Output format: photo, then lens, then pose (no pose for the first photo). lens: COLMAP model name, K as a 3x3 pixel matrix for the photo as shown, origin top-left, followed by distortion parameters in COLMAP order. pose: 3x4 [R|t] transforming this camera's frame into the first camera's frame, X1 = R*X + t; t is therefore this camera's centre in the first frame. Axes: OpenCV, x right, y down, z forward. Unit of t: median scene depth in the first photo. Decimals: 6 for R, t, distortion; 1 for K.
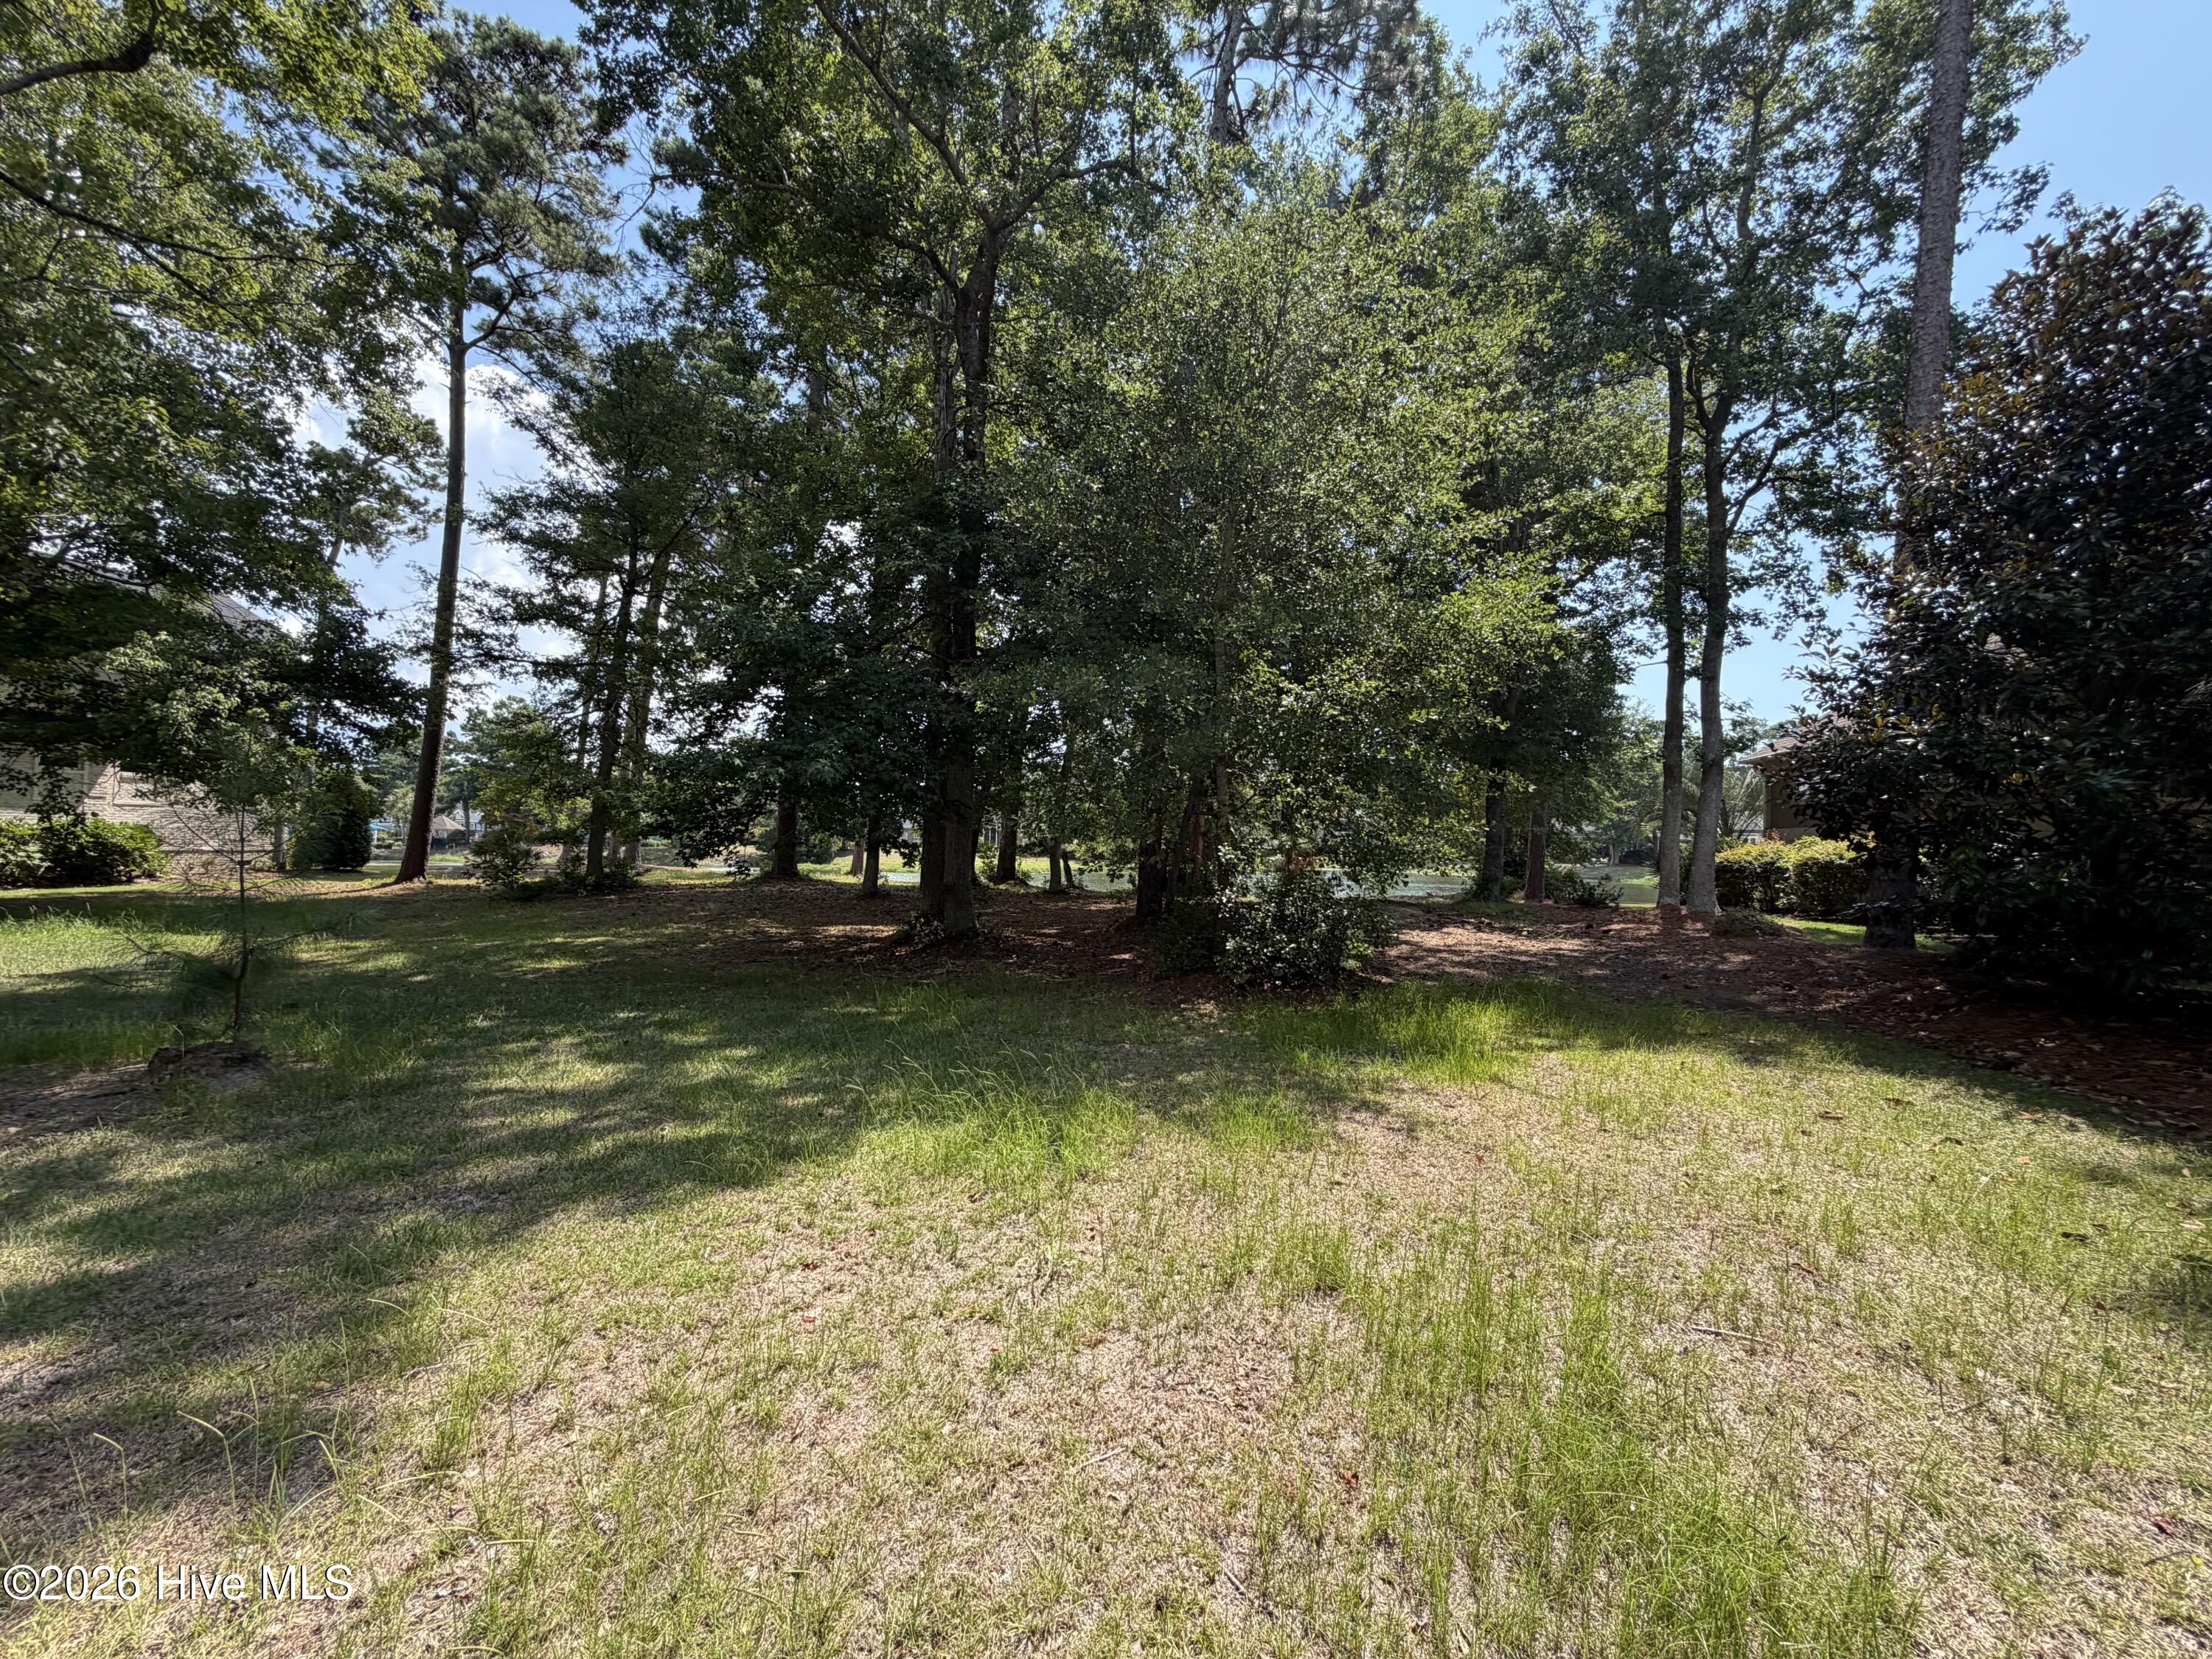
lens RADIAL K [[887.8, 0, 1099.7], [0, 887.8, 828.0], [0, 0, 1]] dist [-0.002155, -0.000125]
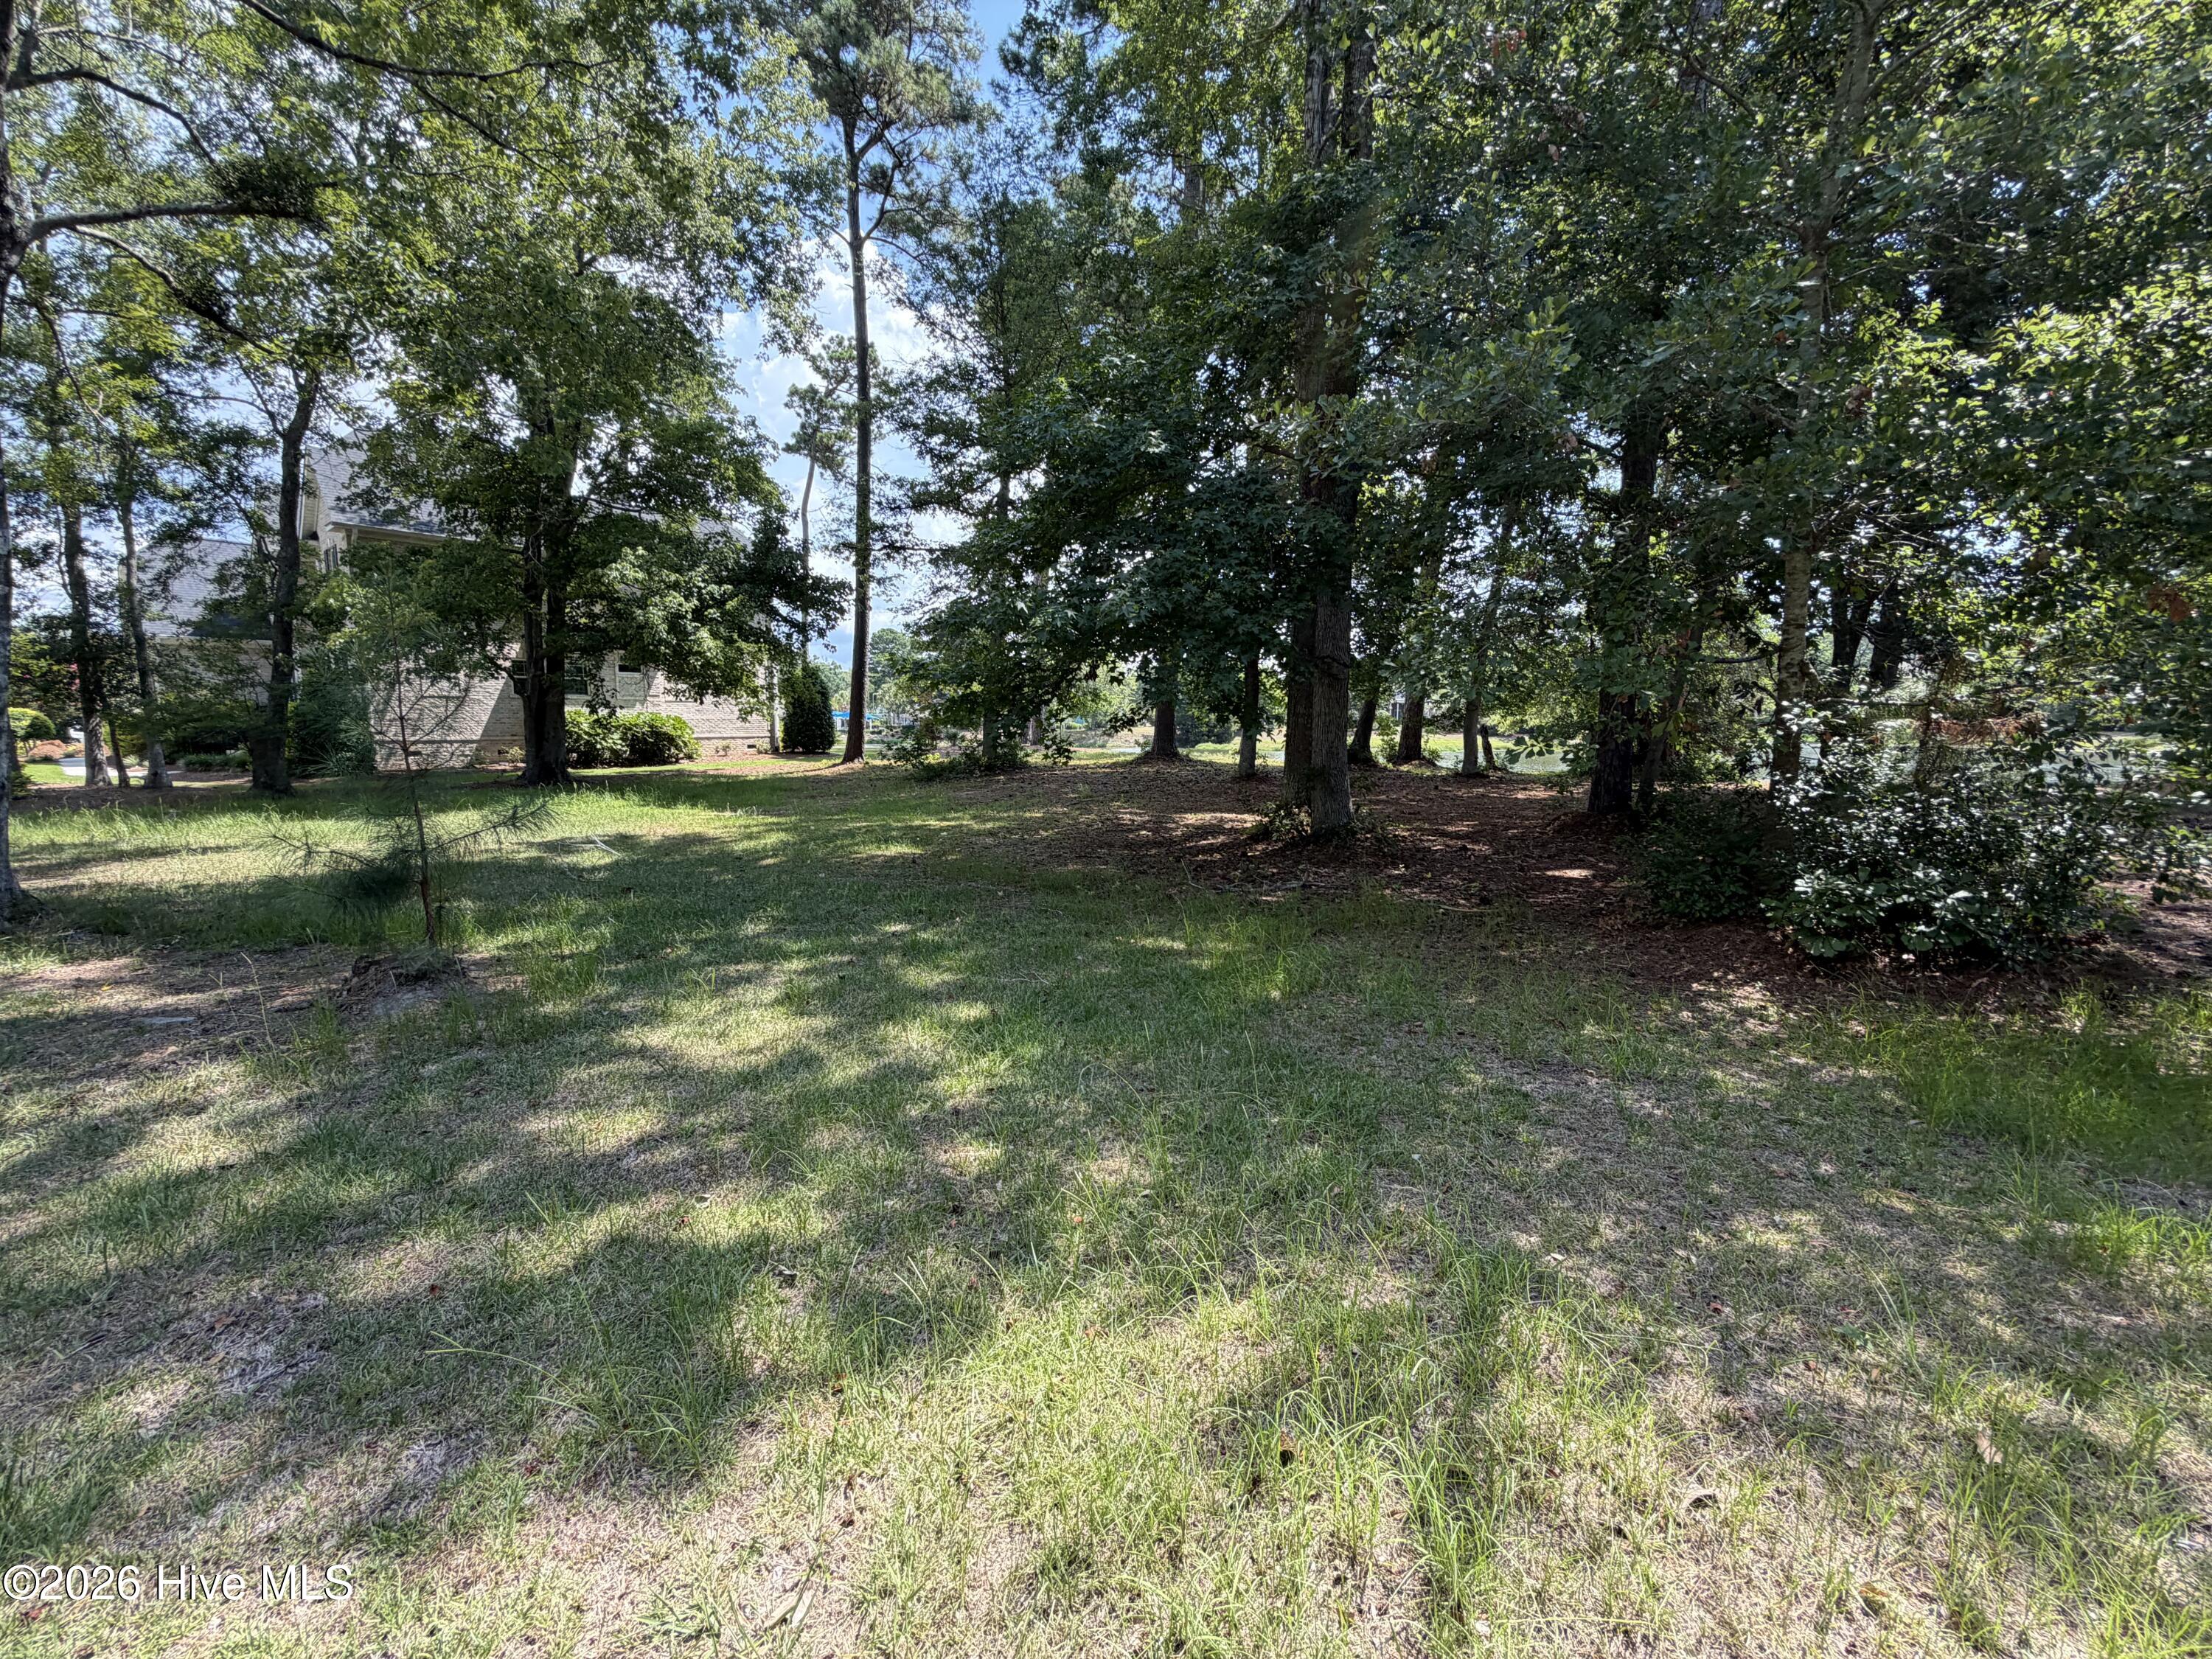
lens RADIAL K [[887.8, 0, 1099.7], [0, 887.8, 828.0], [0, 0, 1]] dist [-0.002155, -0.000125]
pose [[0.901801, 0.032089, -0.430959, -0.003456], [0.026370, 0.991295, 0.128992, 0.006369], [0.431347, -0.127690, 0.893104, 0.121421]]
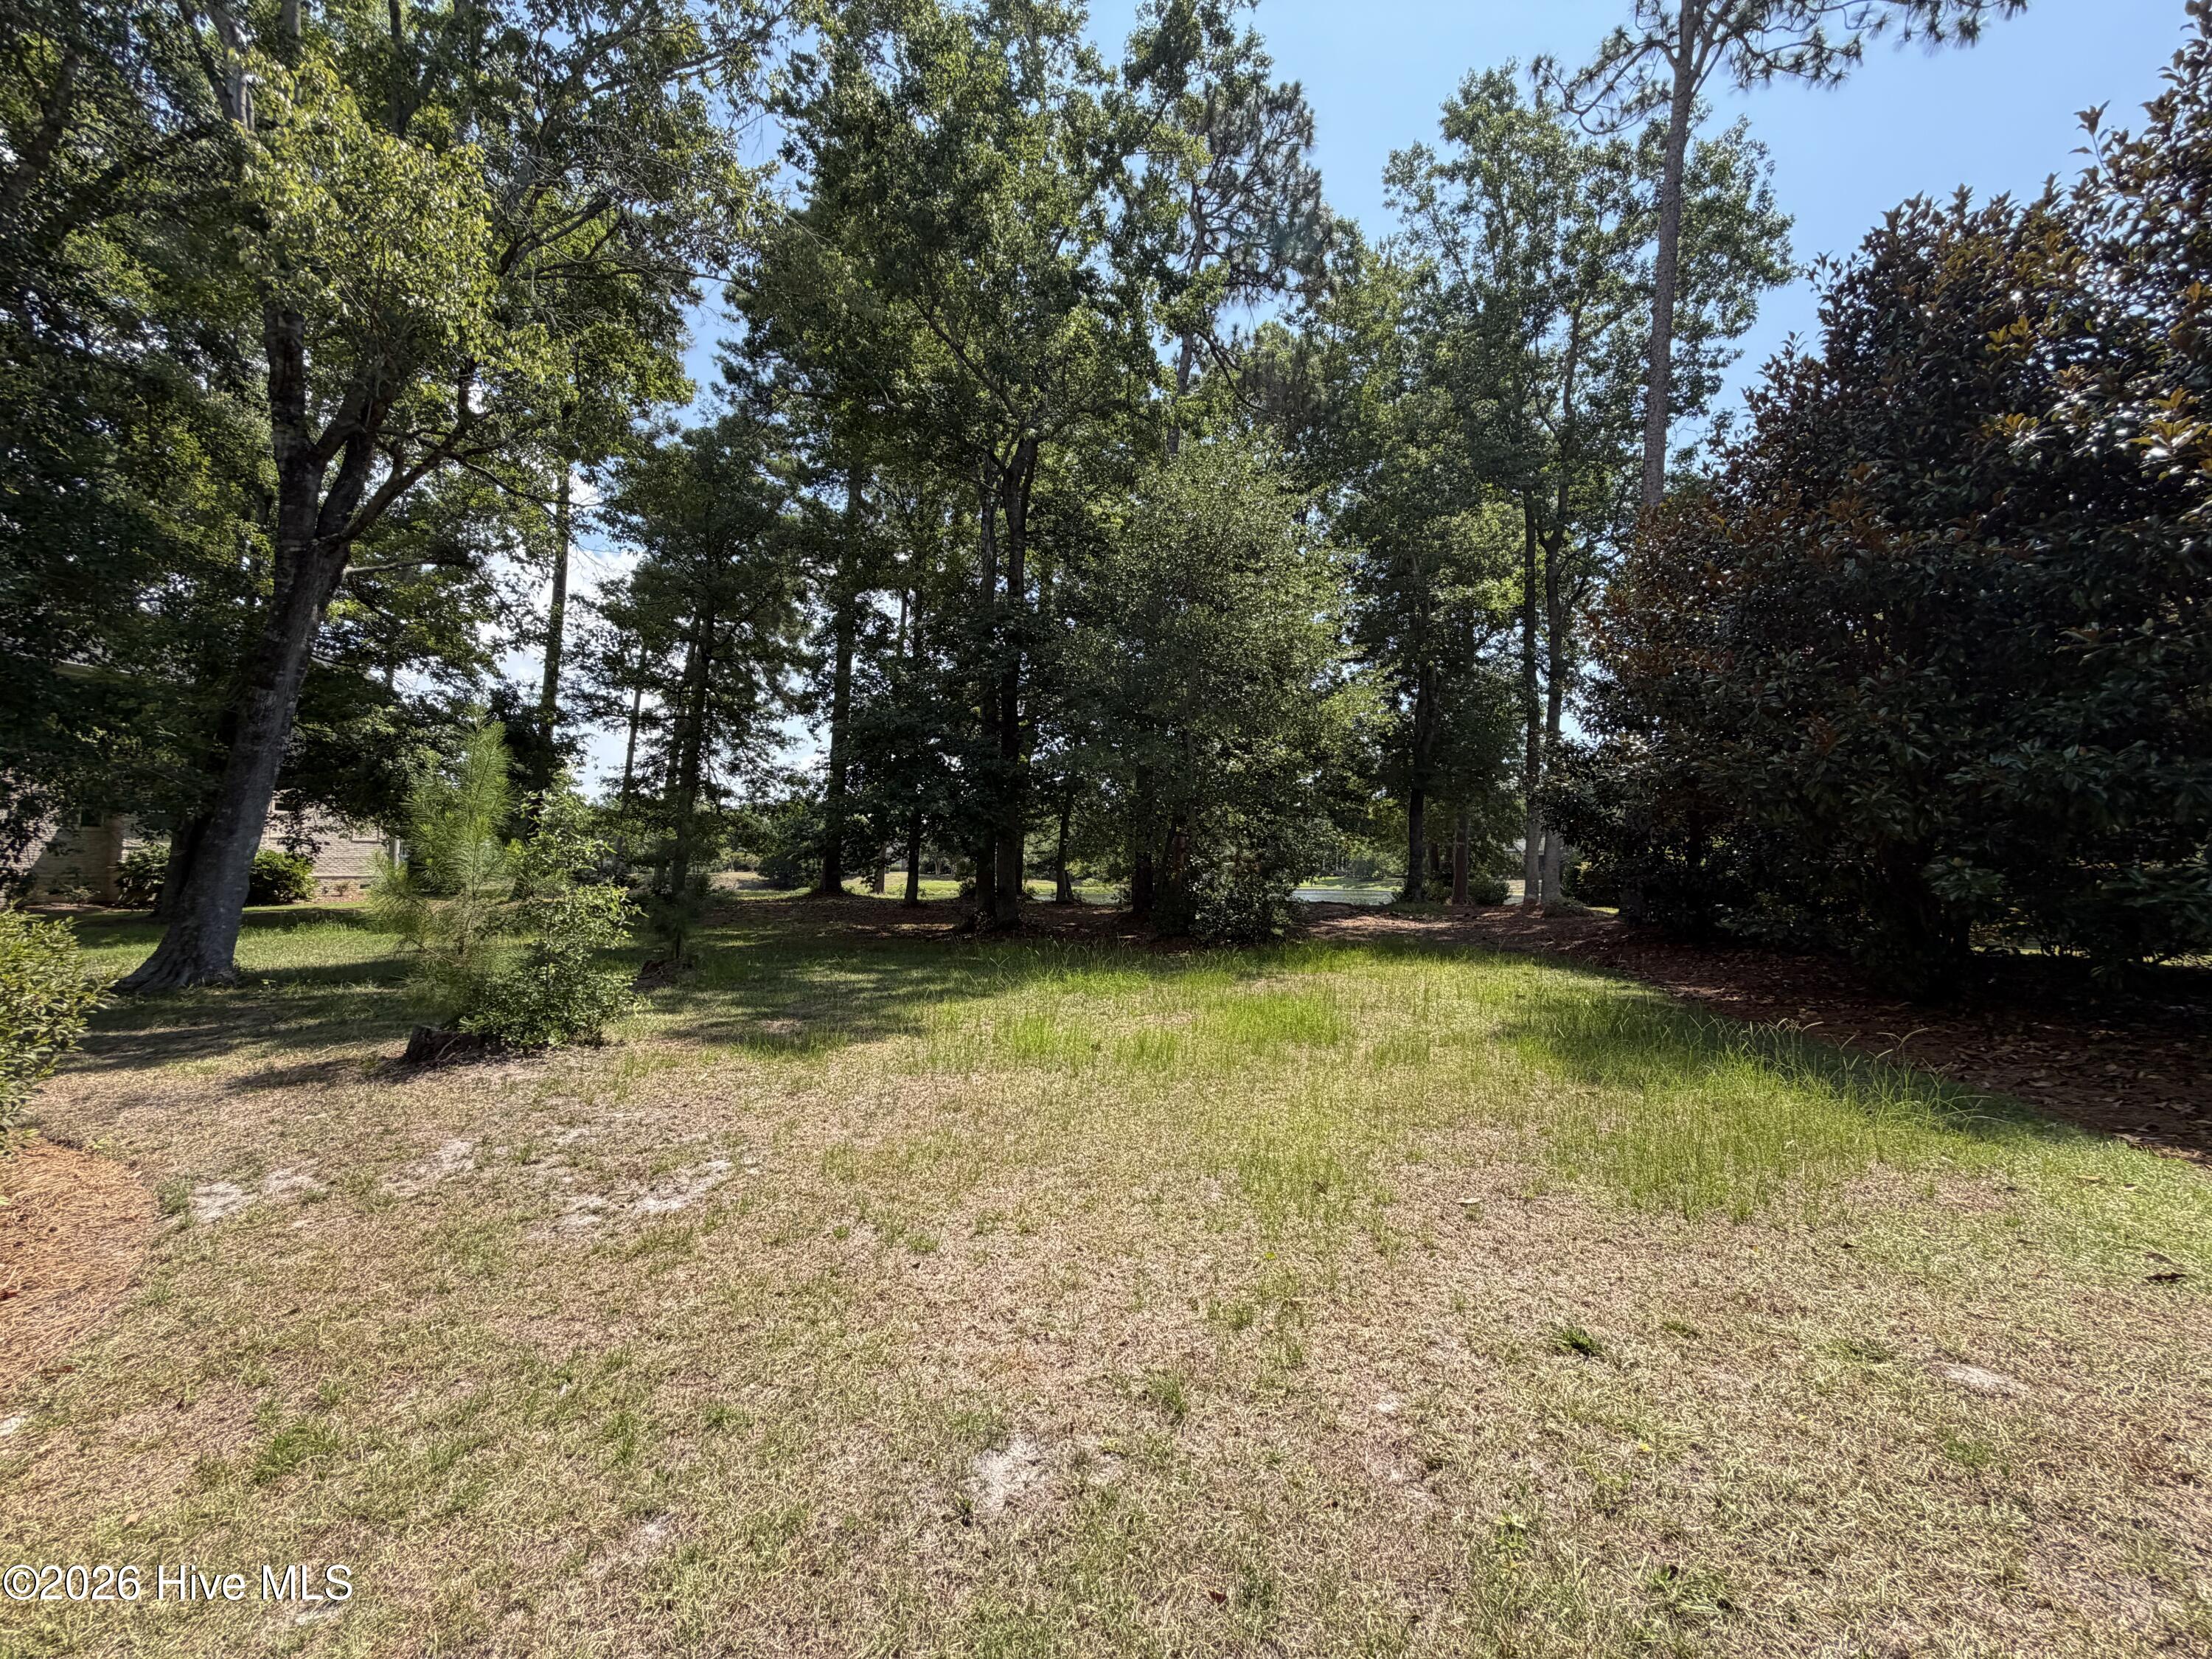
lens RADIAL K [[887.8, 0, 1099.7], [0, 887.8, 828.0], [0, 0, 1]] dist [-0.002155, -0.000125]
pose [[0.999775, -0.010744, 0.018287, -0.021367], [0.011245, 0.999559, -0.027491, 0.006150], [-0.017983, 0.027690, 0.999455, -0.226567]]
